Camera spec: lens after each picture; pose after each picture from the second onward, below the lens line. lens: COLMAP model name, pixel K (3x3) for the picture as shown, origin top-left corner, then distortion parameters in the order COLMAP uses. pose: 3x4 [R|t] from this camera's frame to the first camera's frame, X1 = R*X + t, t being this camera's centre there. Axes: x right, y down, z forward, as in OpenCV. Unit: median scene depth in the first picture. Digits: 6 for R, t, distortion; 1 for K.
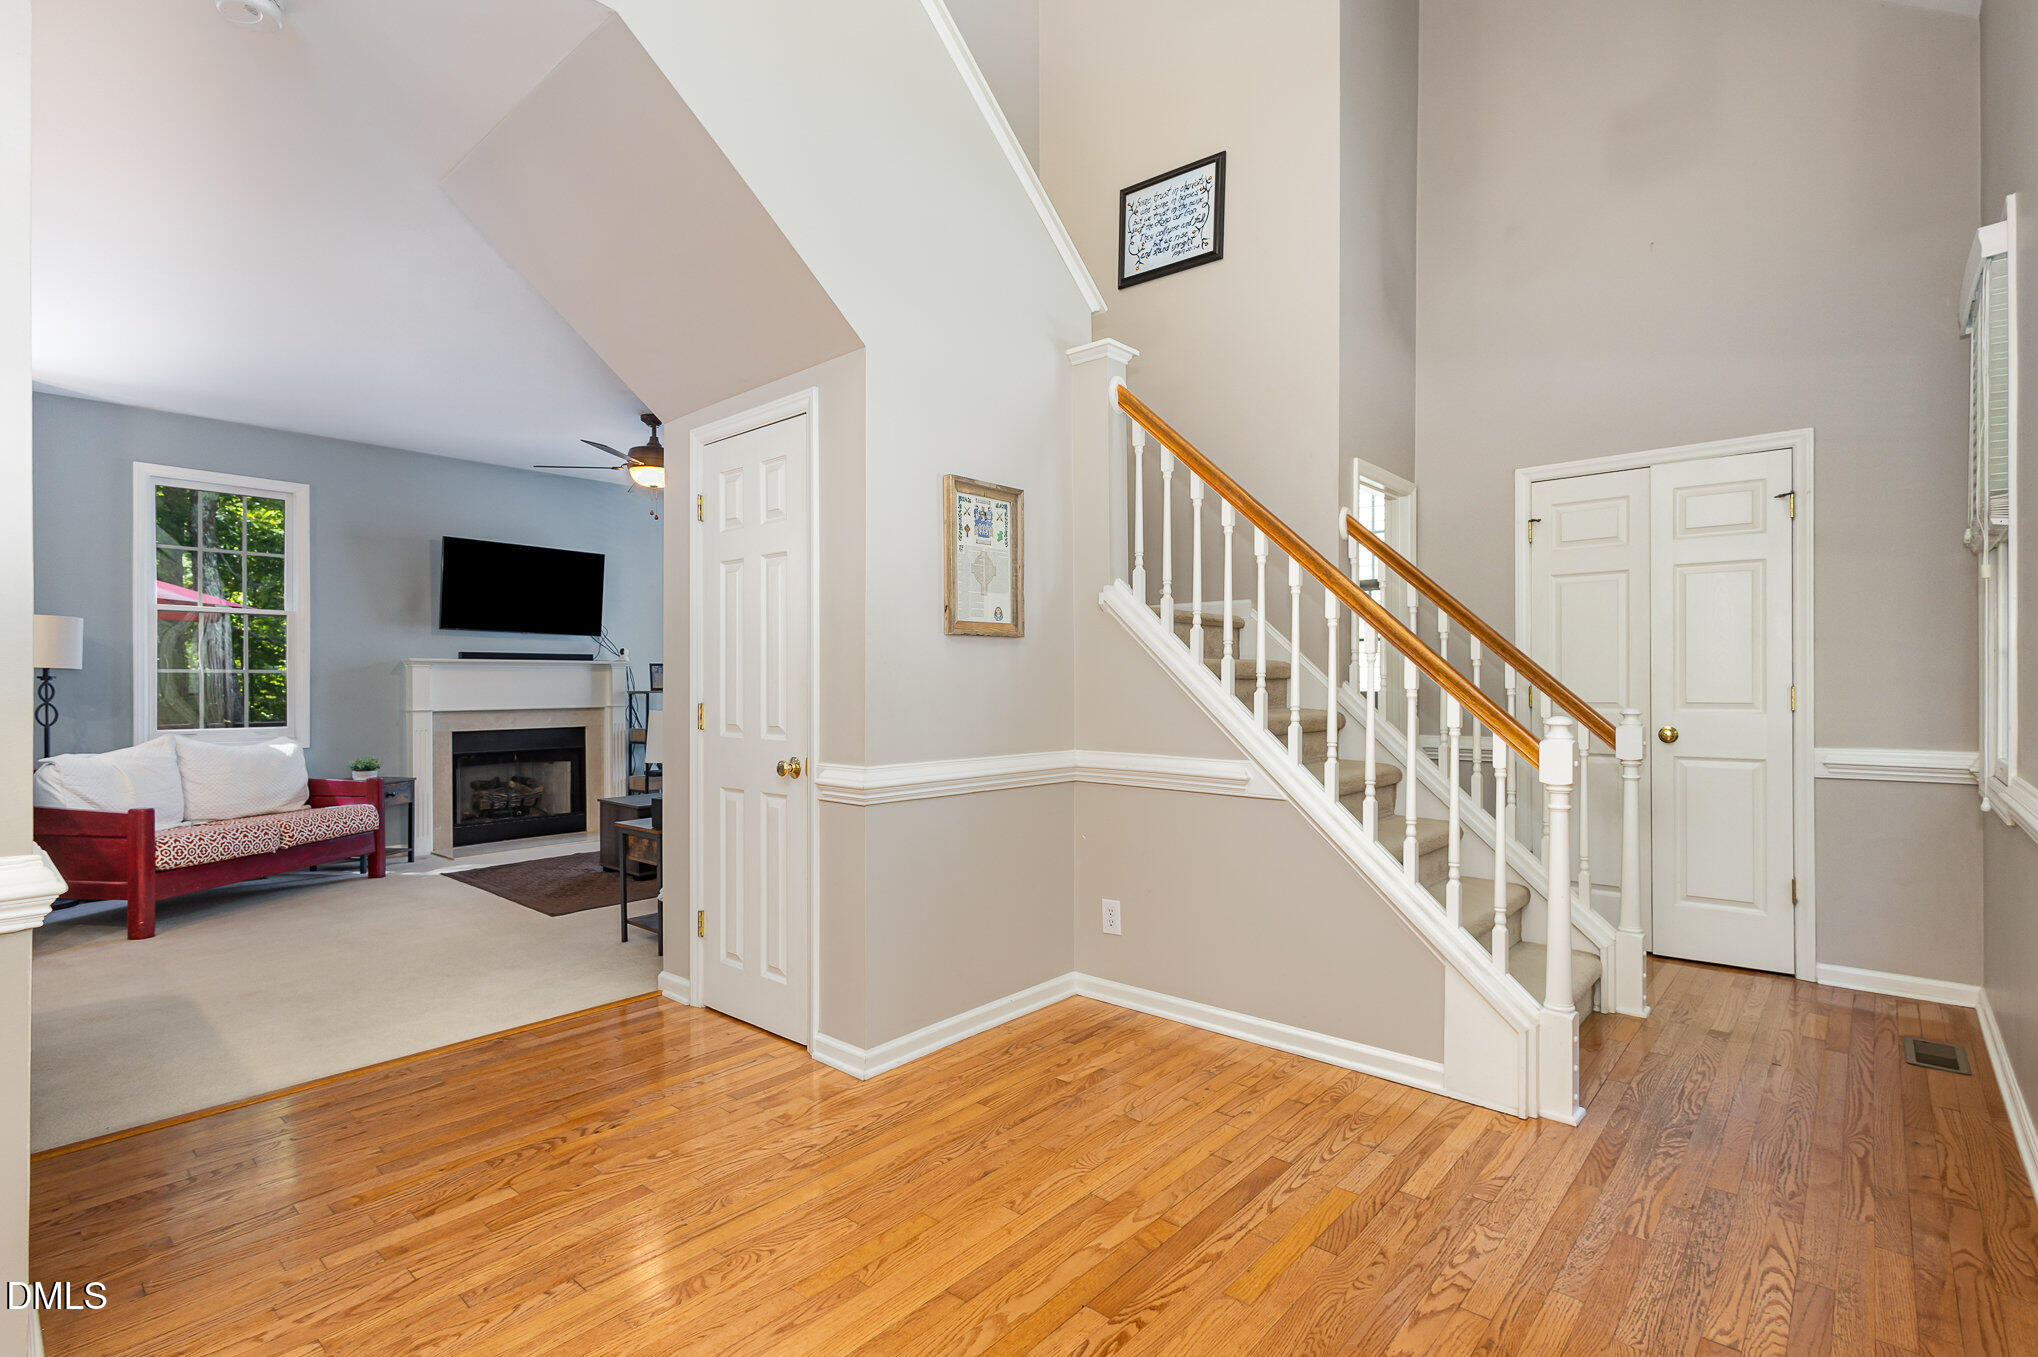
lens RADIAL K [[959.0, 0, 1022.0], [0, 959.0, 689.5], [0, 0, 1]] dist [0.013680, -0.001421]
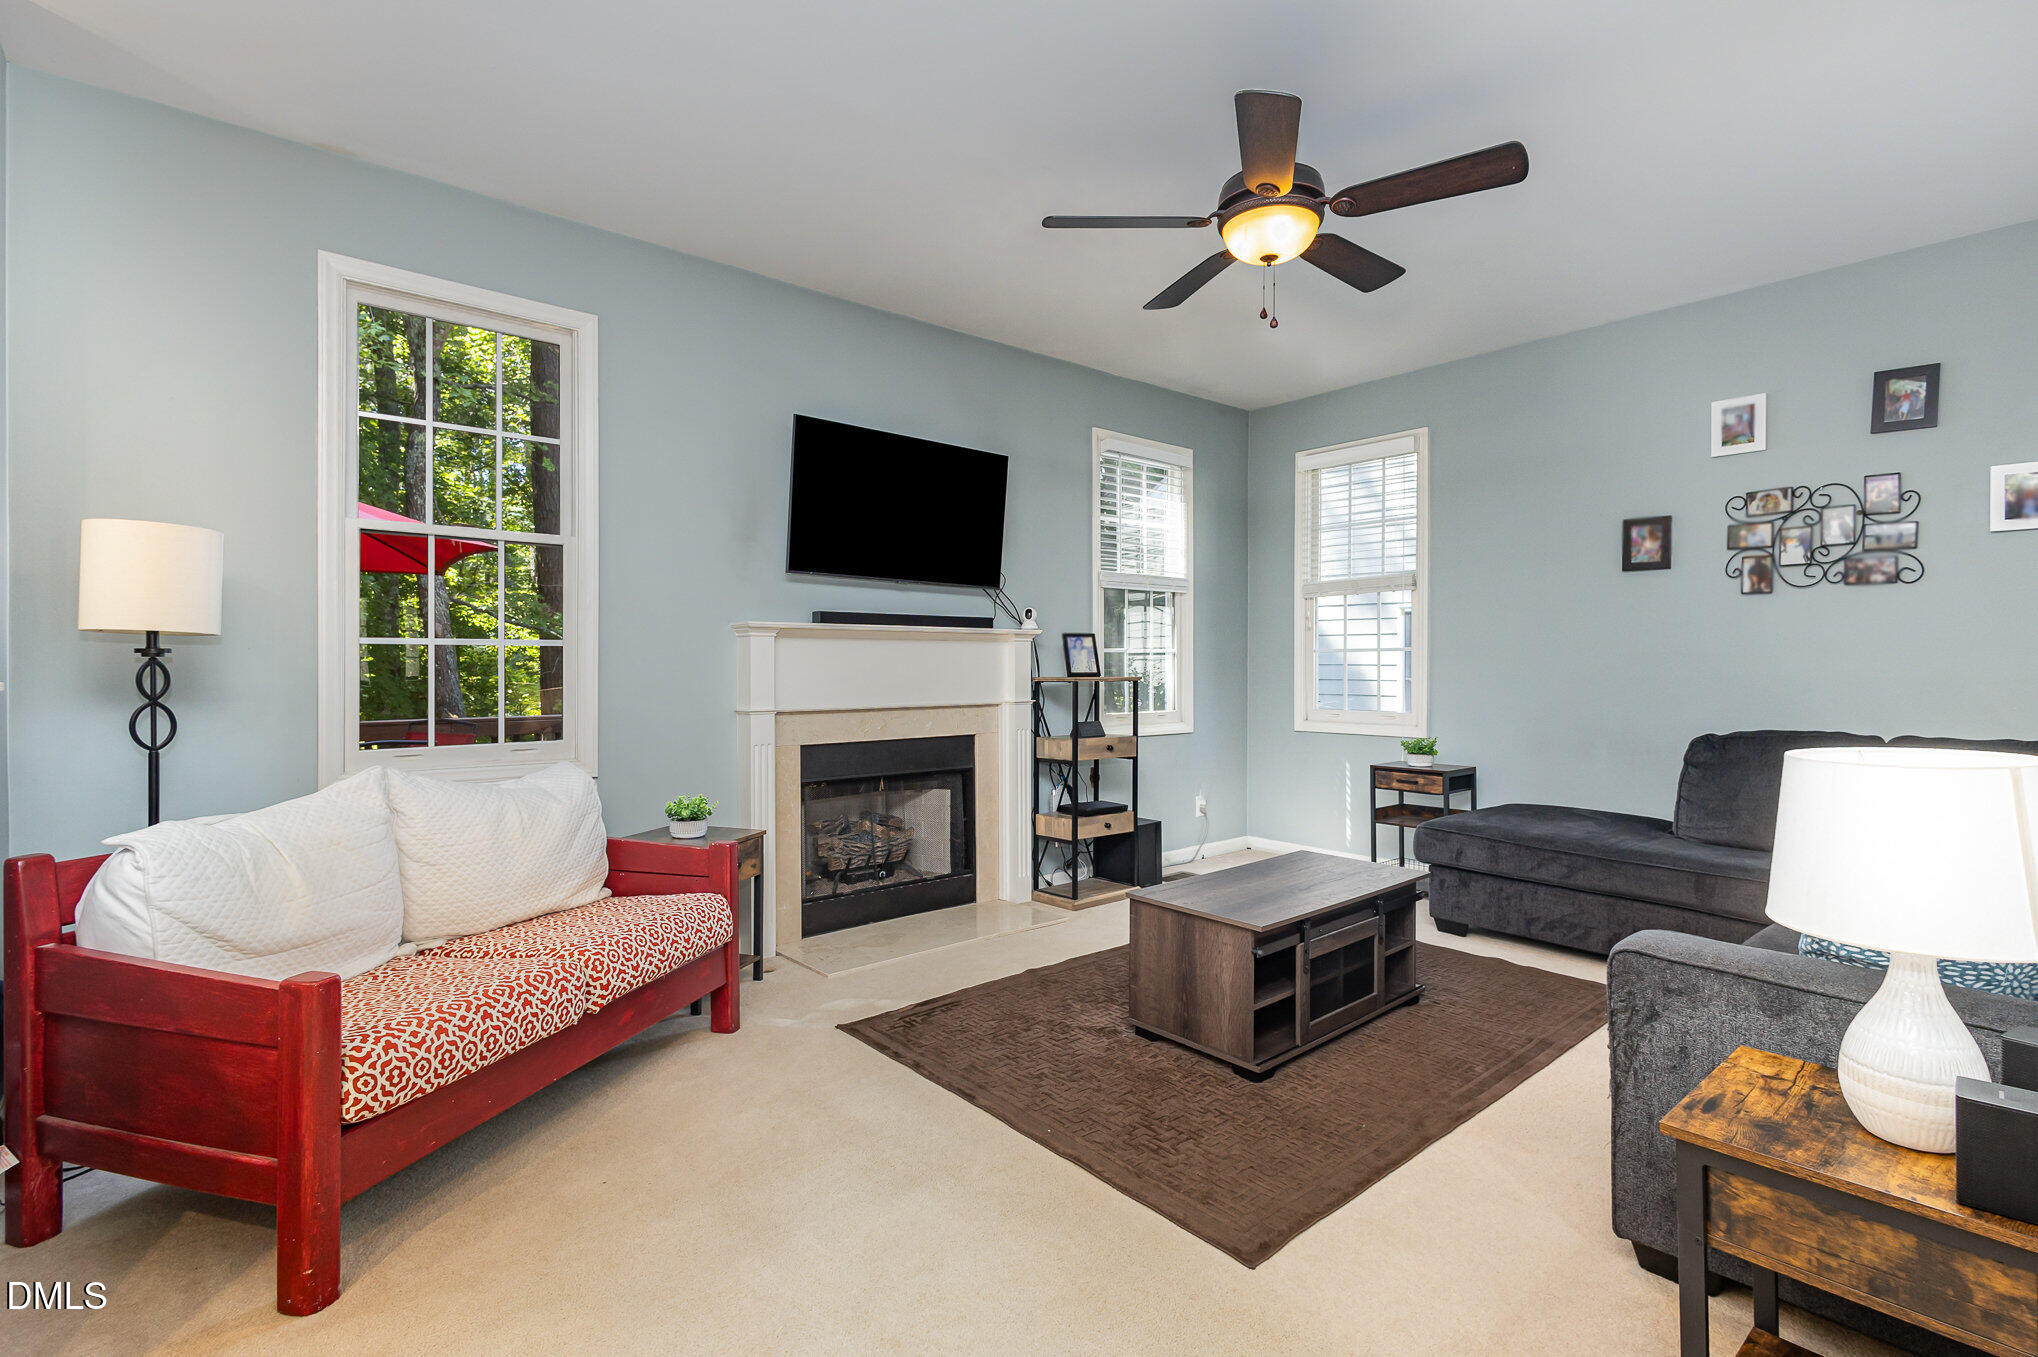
lens RADIAL K [[959.0, 0, 1015.9], [0, 959.0, 670.6], [0, 0, 1]] dist [0.013680, -0.001421]
pose [[0.989874, 0.000823, -0.141945, -0.423126], [-0.001248, 0.999995, -0.002906, -0.001182], [0.141942, 0.003054, 0.989870, 0.484124]]
